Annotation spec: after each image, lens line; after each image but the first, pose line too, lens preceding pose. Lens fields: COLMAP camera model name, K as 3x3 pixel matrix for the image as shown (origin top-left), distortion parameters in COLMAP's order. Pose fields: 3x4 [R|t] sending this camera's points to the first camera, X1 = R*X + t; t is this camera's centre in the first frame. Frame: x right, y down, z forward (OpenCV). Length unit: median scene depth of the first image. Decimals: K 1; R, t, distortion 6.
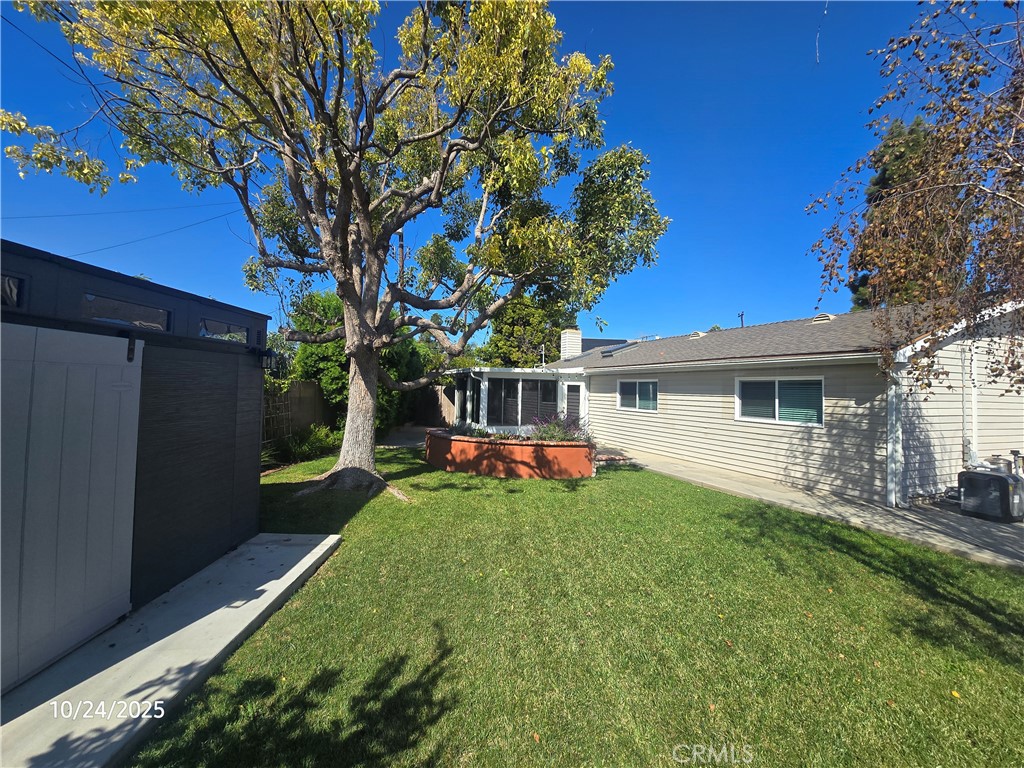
lens RADIAL K [[420.3, 0, 513.1], [0, 420.3, 383.0], [0, 0, 1]] dist [-0.000991, 0.000989]
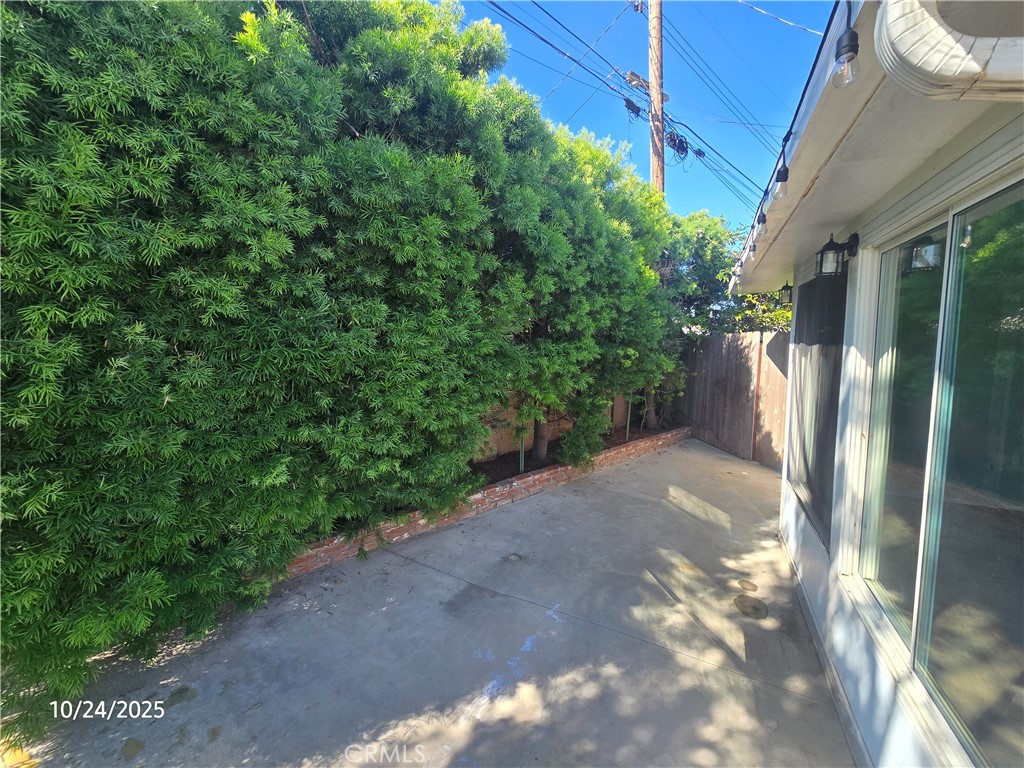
lens RADIAL K [[420.3, 0, 506.5], [0, 420.3, 369.6], [0, 0, 1]] dist [-0.000991, 0.000989]
pose [[0.689777, 0.027183, -0.723512, -0.209569], [0.026038, 0.997717, 0.062309, 0.033687], [0.723554, -0.061818, 0.687494, 1.997180]]
